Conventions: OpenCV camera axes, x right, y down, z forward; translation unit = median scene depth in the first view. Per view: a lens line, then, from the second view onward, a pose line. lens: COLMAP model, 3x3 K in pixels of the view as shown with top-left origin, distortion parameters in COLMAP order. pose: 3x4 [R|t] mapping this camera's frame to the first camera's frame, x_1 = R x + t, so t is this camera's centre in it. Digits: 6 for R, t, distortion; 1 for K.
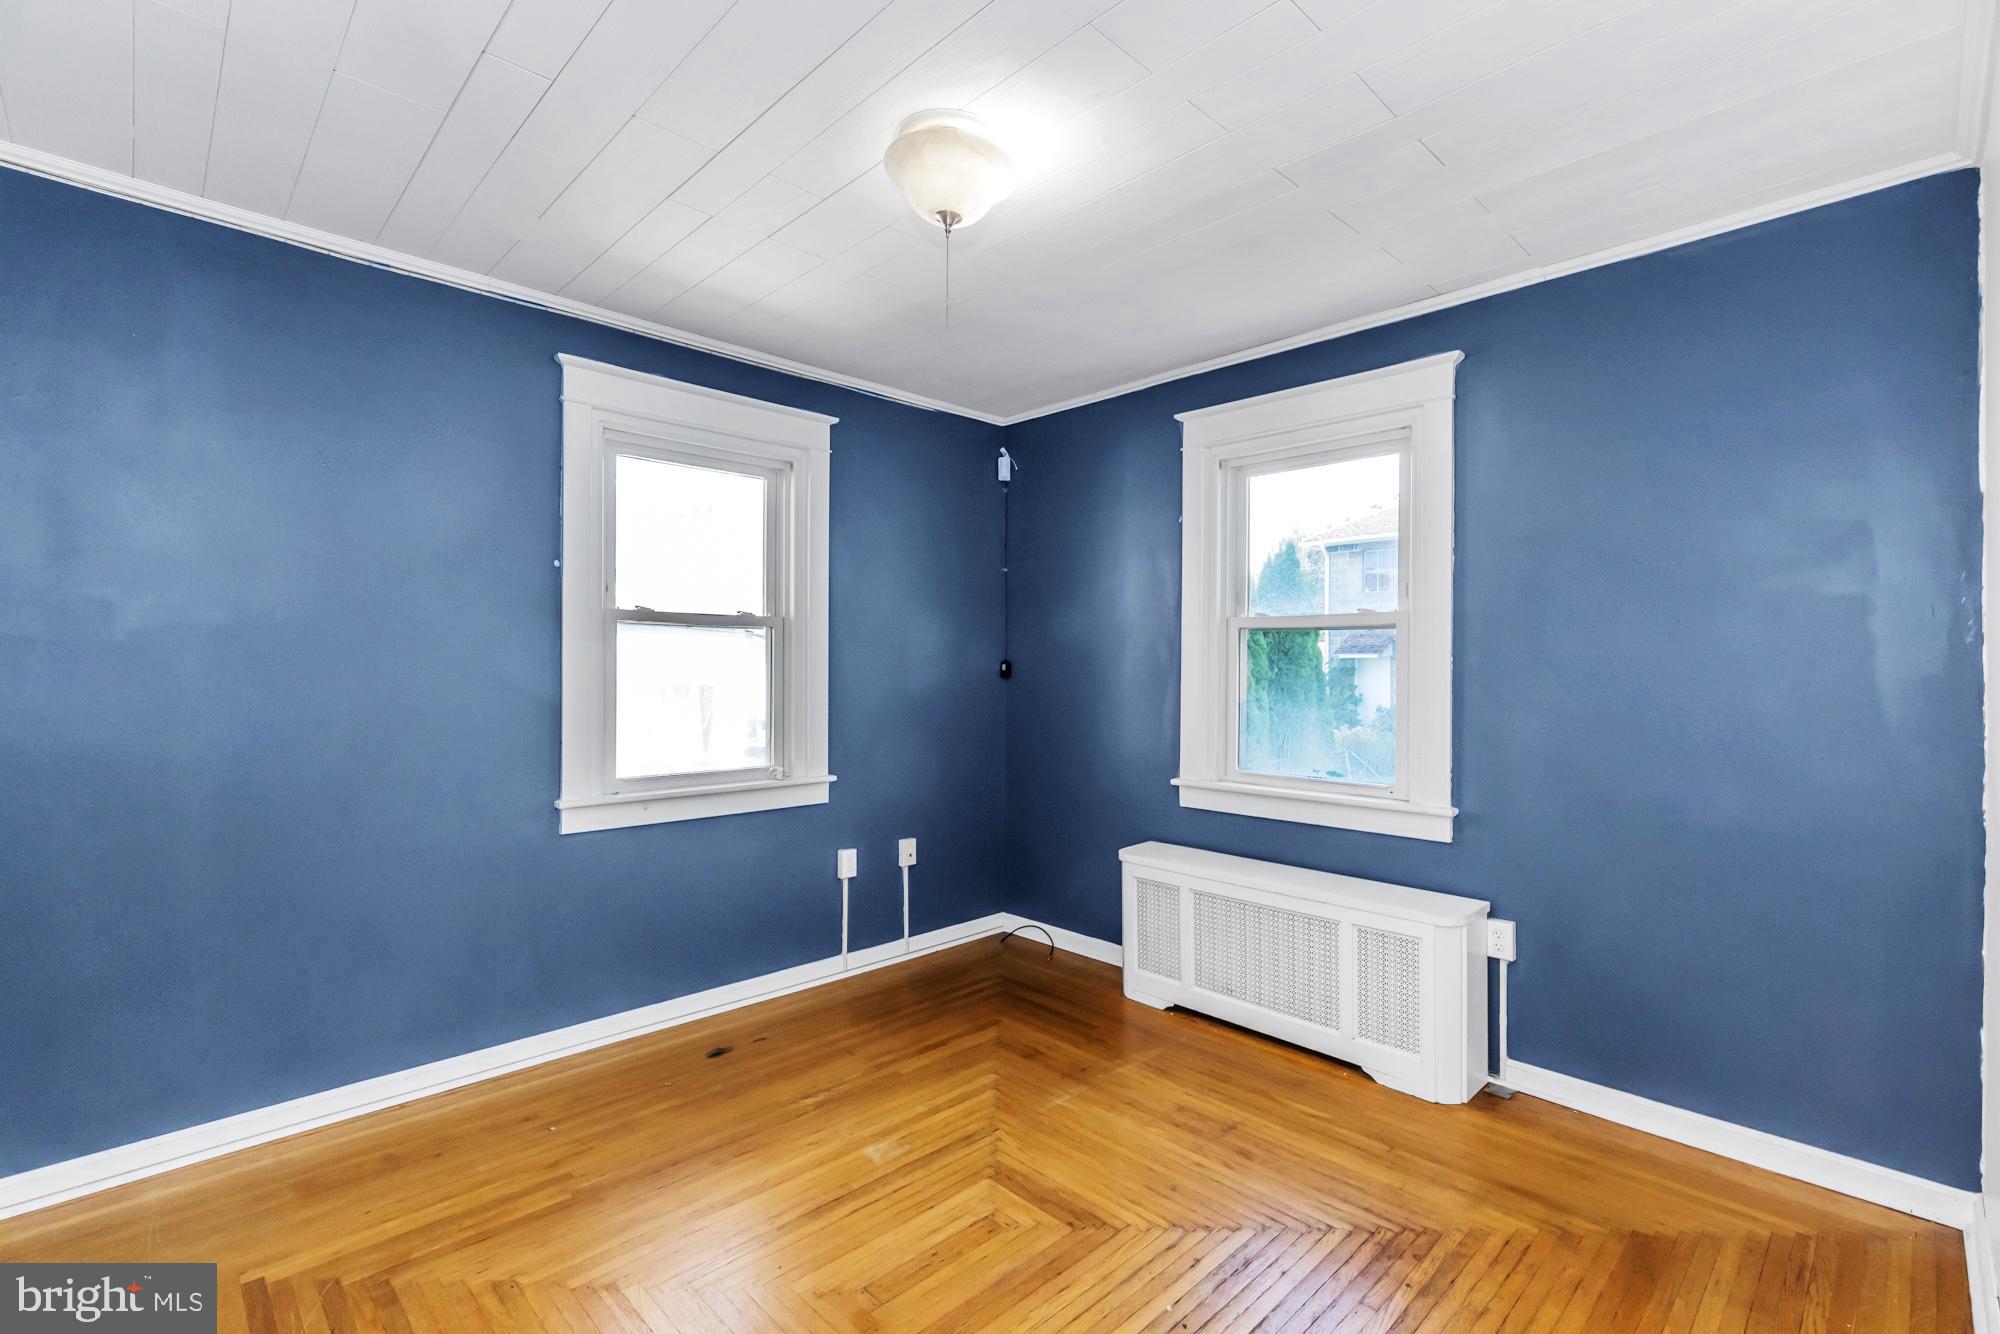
lens RADIAL K [[893.9, 0, 1003.8], [0, 893.9, 654.8], [0, 0, 1]] dist [-0.001634, 0.000149]
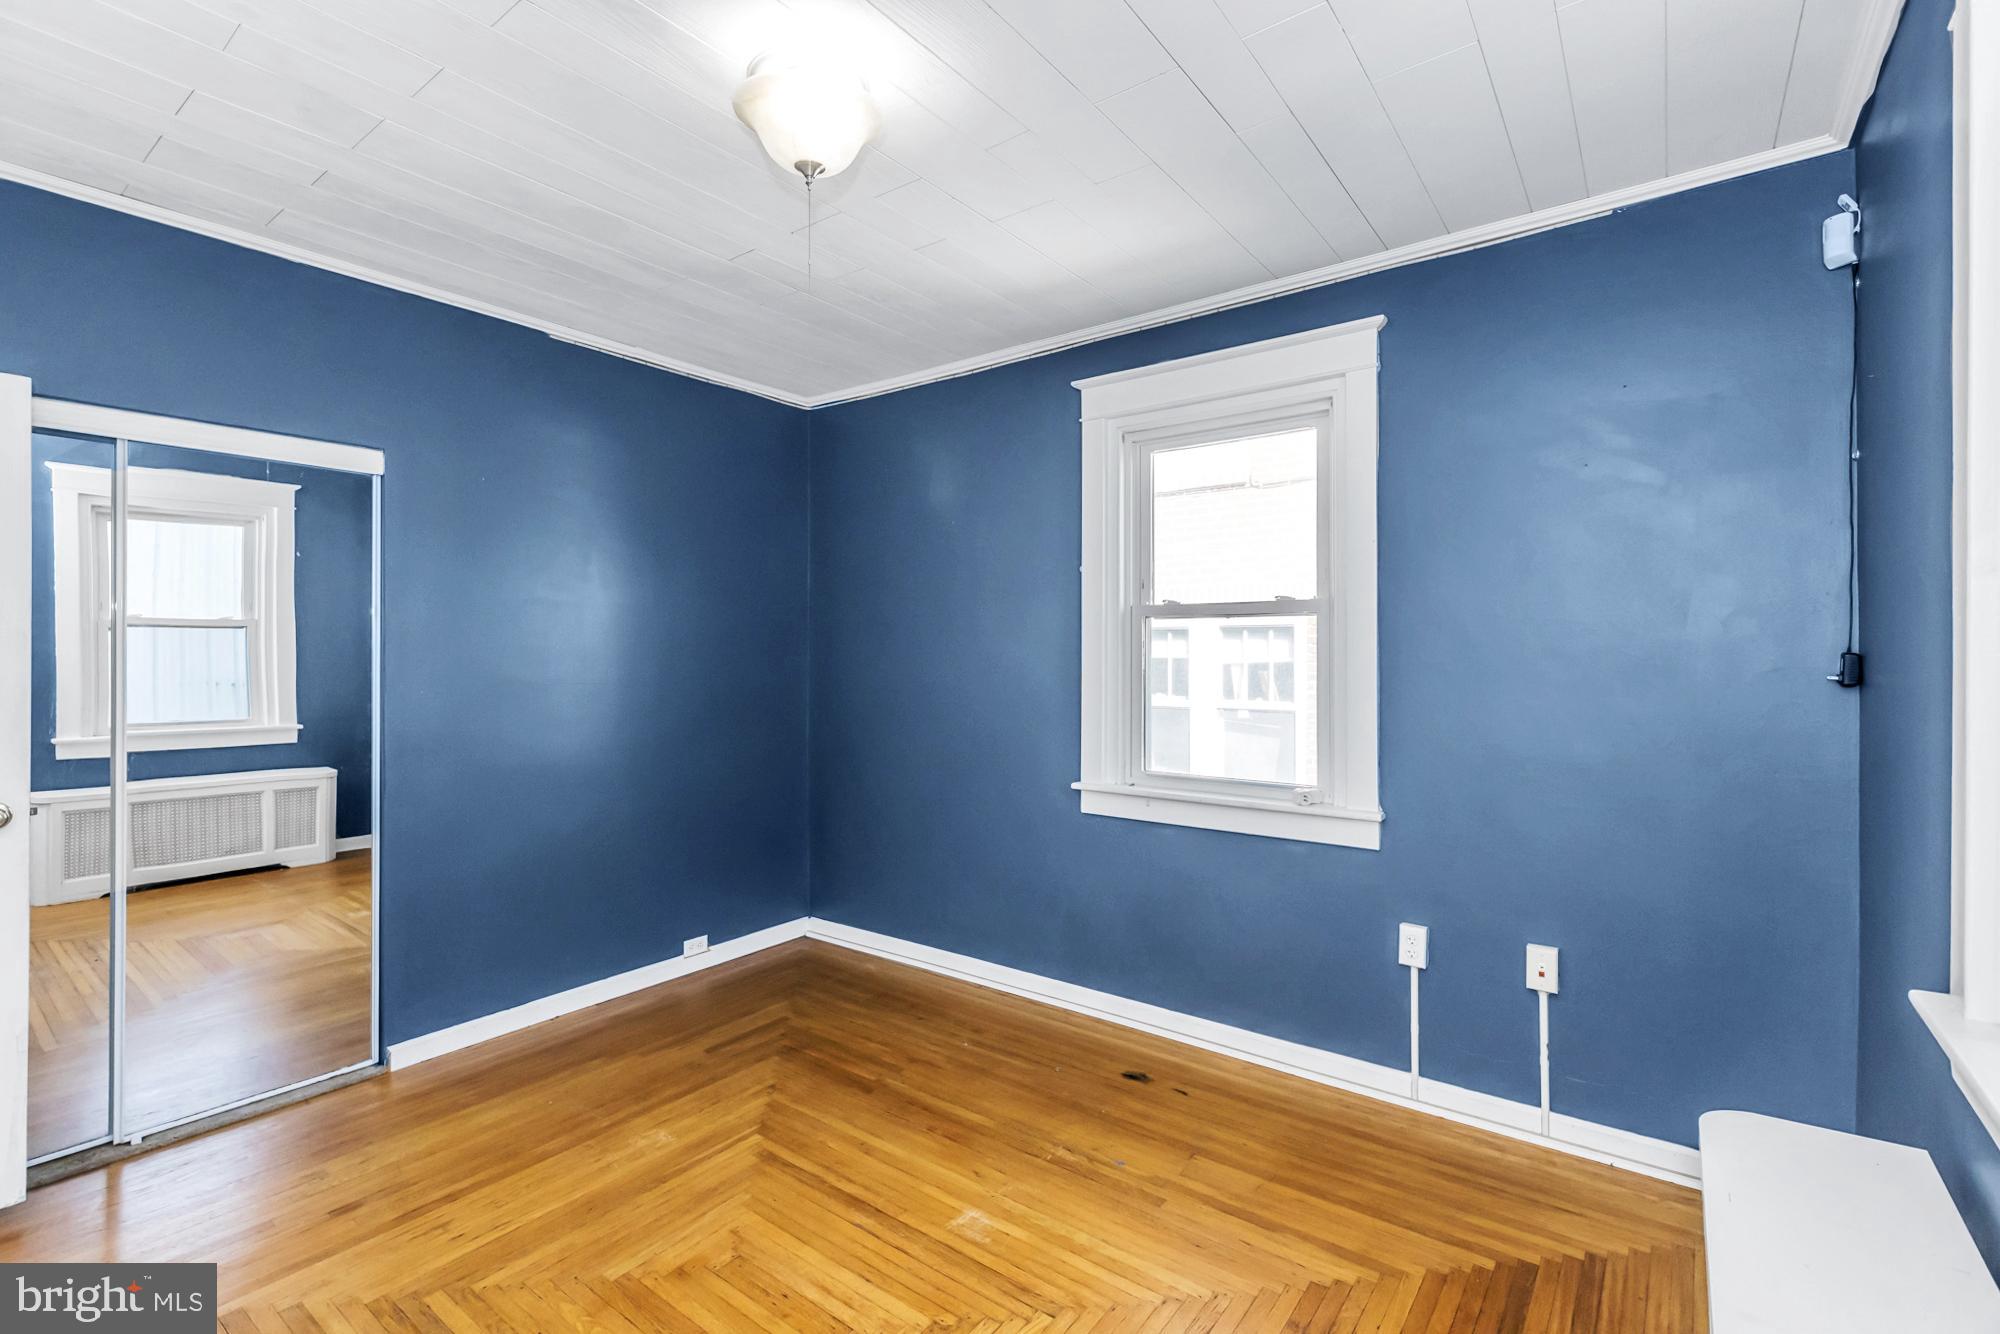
lens RADIAL K [[886.1, 0, 990.8], [0, 886.1, 661.9], [0, 0, 1]] dist [0.003771, 0.000520]
pose [[0.151642, -0.008043, -0.988403, 0.538360], [0.004958, 0.999961, -0.007376, 0.020279], [0.988423, -0.003782, 0.151676, 0.675950]]
